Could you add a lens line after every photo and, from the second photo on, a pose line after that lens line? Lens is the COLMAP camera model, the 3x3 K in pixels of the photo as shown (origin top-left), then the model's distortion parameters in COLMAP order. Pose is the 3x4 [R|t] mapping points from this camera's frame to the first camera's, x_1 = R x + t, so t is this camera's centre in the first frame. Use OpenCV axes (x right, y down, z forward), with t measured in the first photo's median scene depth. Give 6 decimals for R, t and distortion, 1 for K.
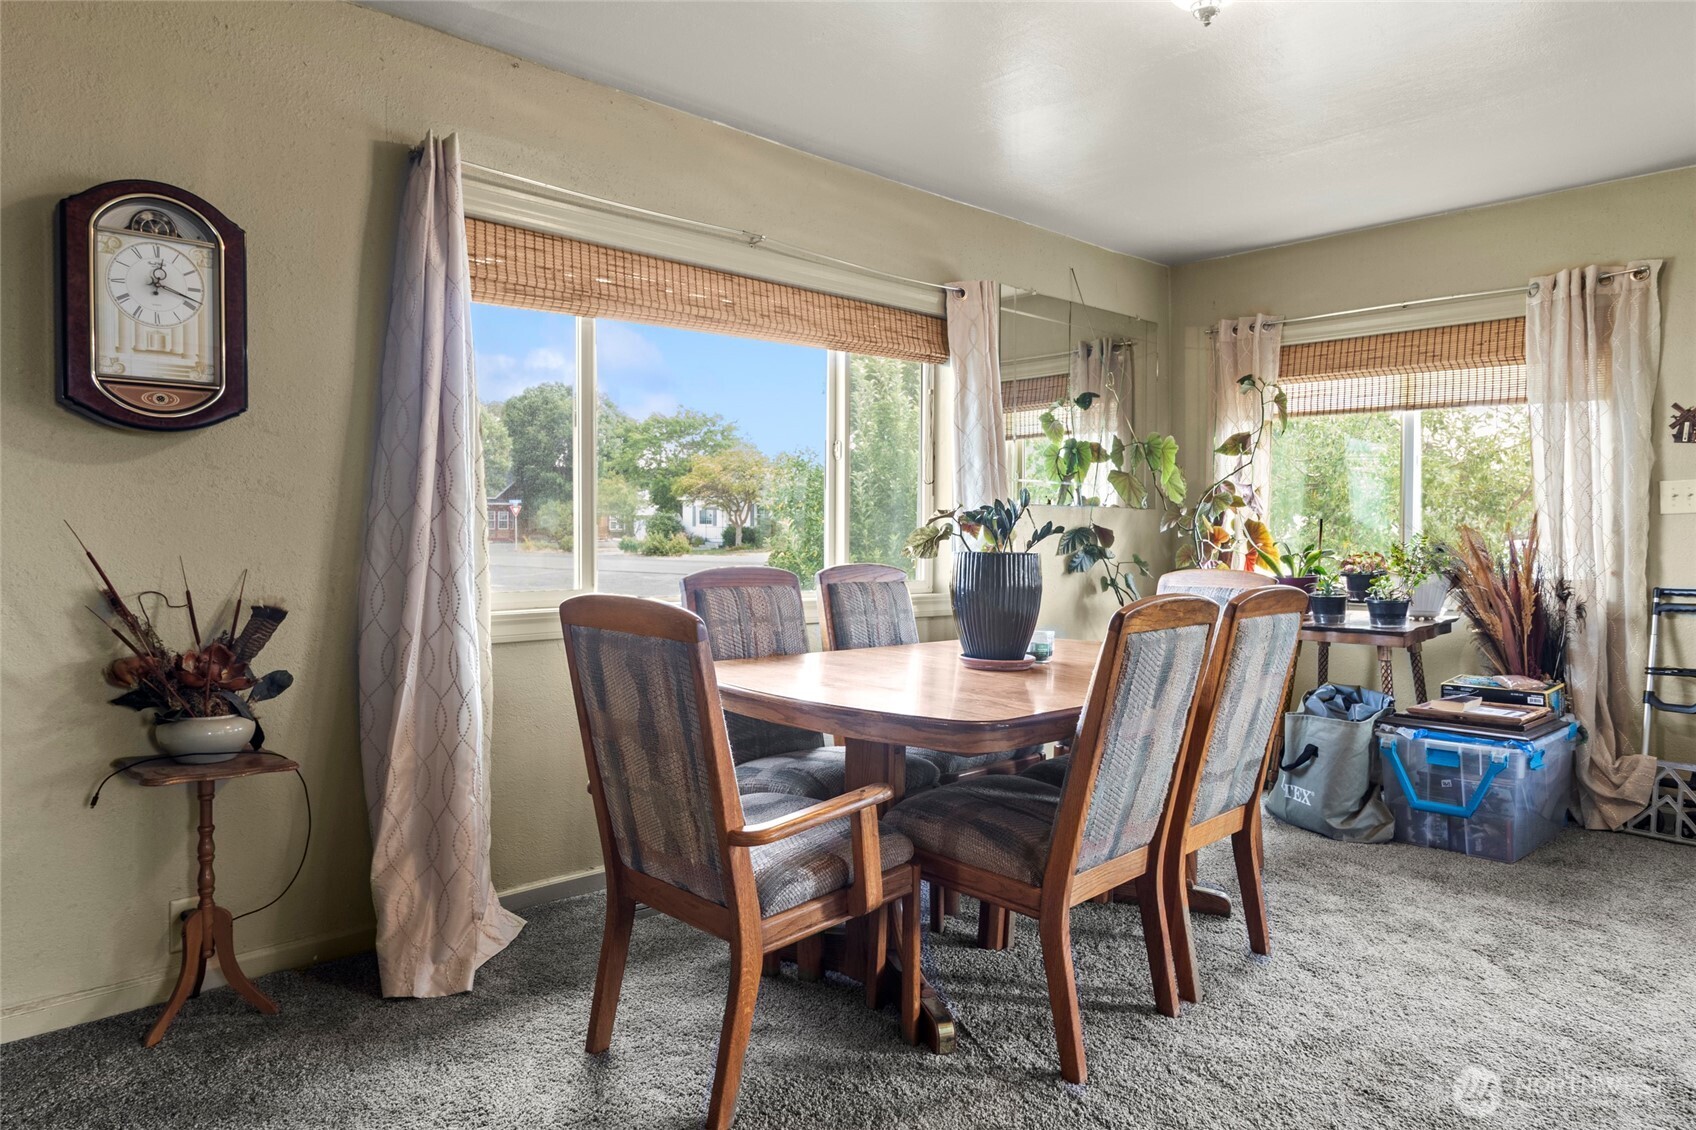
lens RADIAL K [[1070.4, 0, 819.5], [0, 1070.4, 576.0], [0, 0, 1]] dist [0.000117, -0.000331]
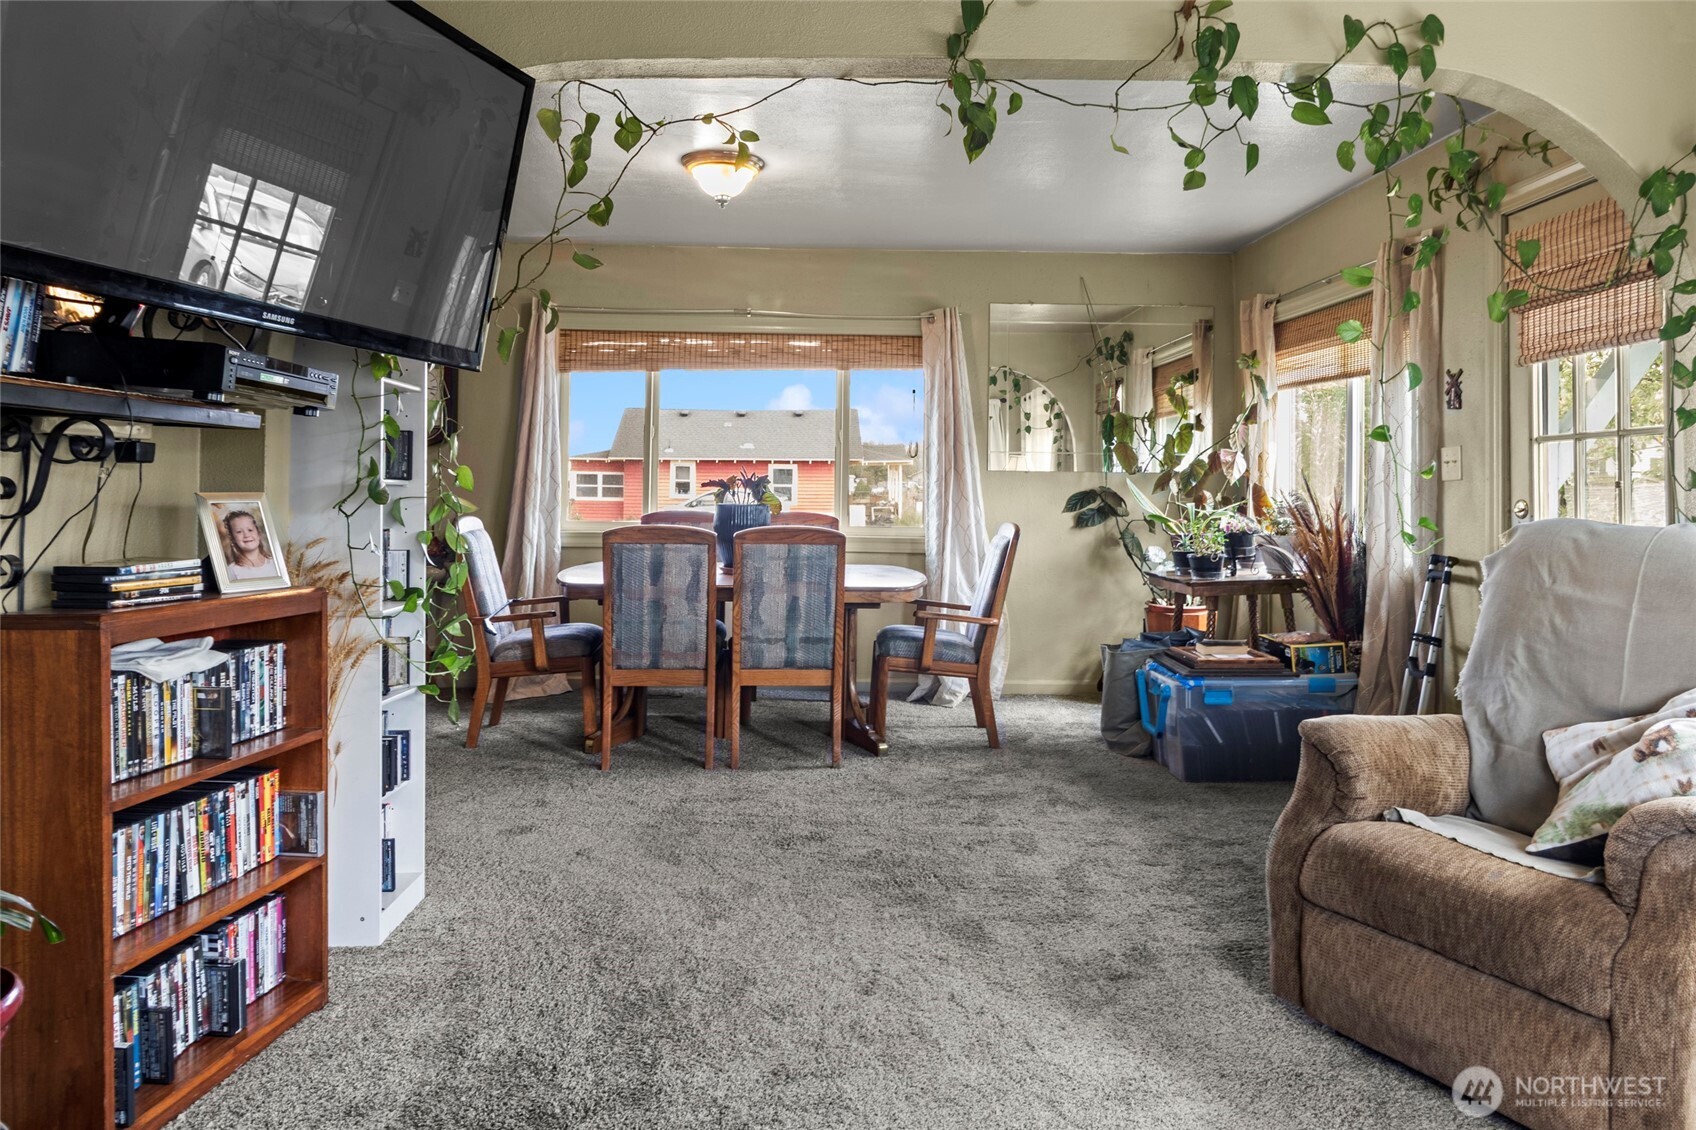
lens RADIAL K [[1085.6, 0, 847.7], [0, 1085.6, 519.1], [0, 0, 1]] dist [0.001472, -0.000683]
pose [[0.752544, 0.026368, -0.658014, 1.150616], [-0.034409, 0.999408, 0.000696, -0.004569], [0.657643, 0.022117, 0.753005, -0.140456]]
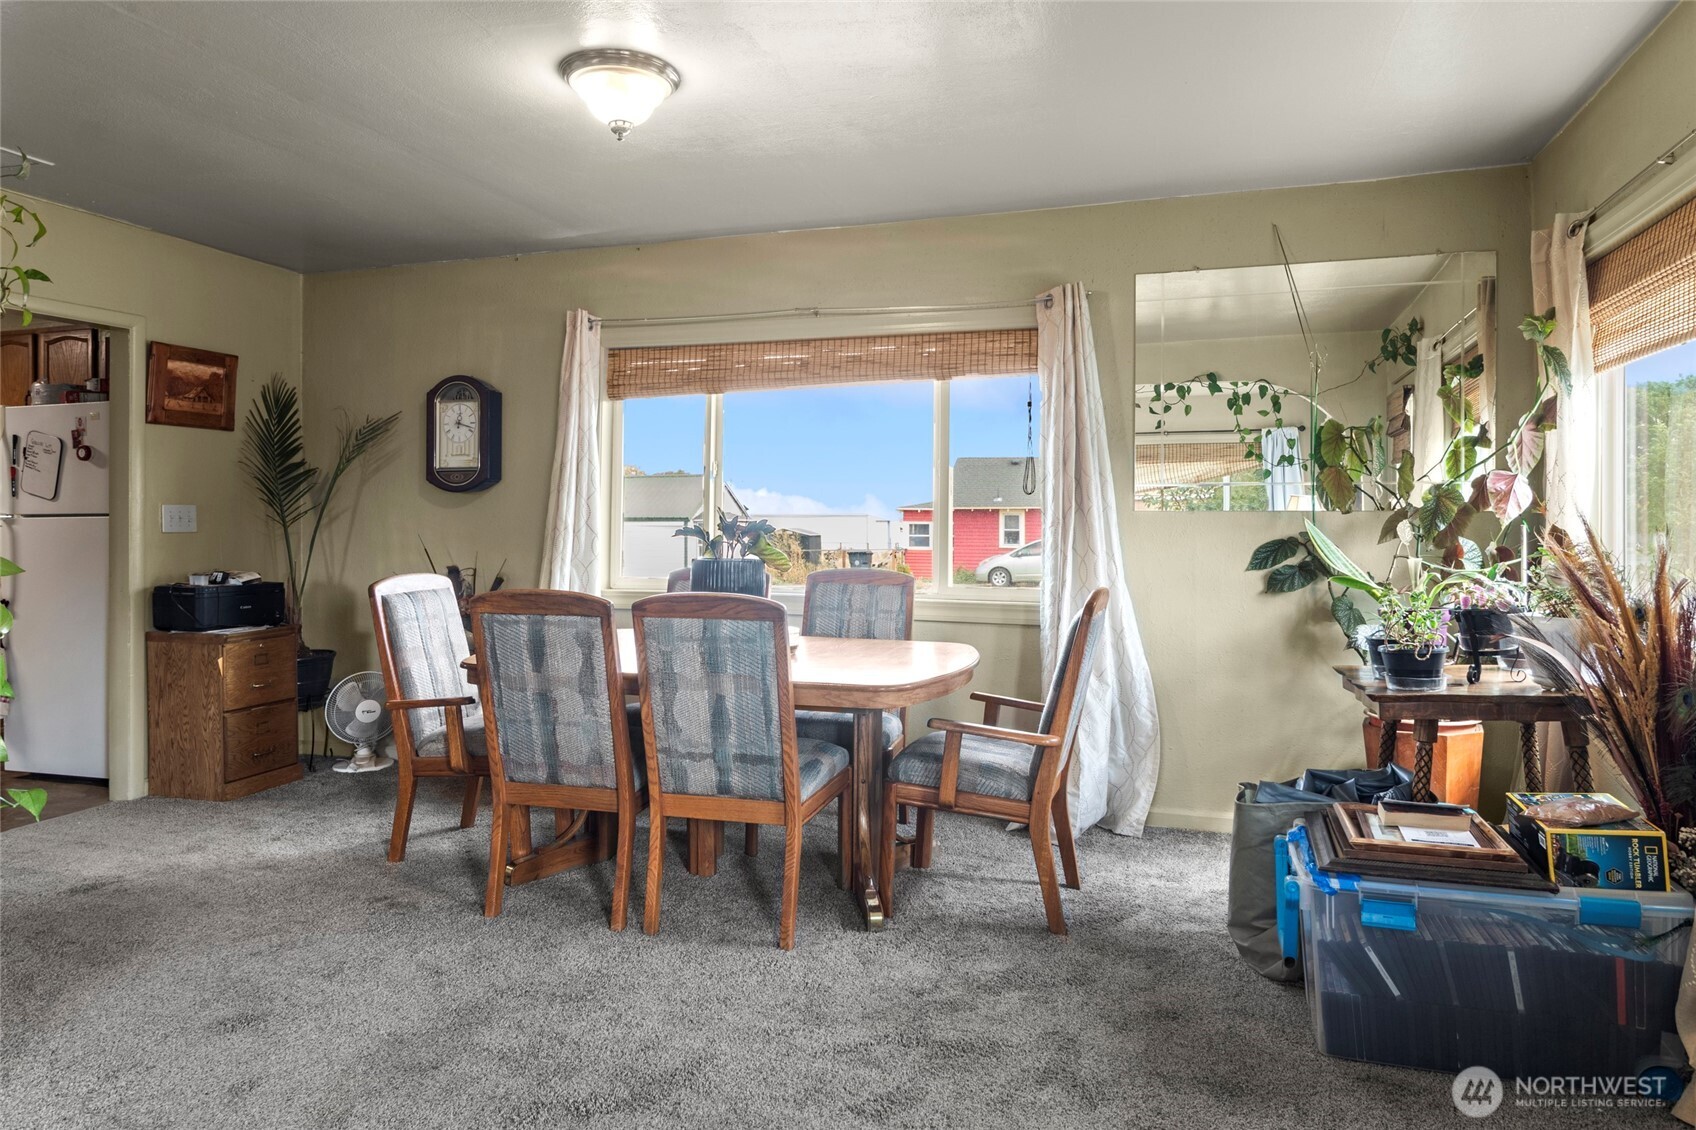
lens RADIAL K [[1058.5, 0, 868.8], [0, 1058.5, 565.5], [0, 0, 1]] dist [-0.001767, 0.001211]
pose [[0.502163, 0.027530, -0.864335, 1.065951], [-0.037017, 0.999261, 0.010322, -0.027304], [0.863981, 0.026812, 0.502811, 0.430260]]
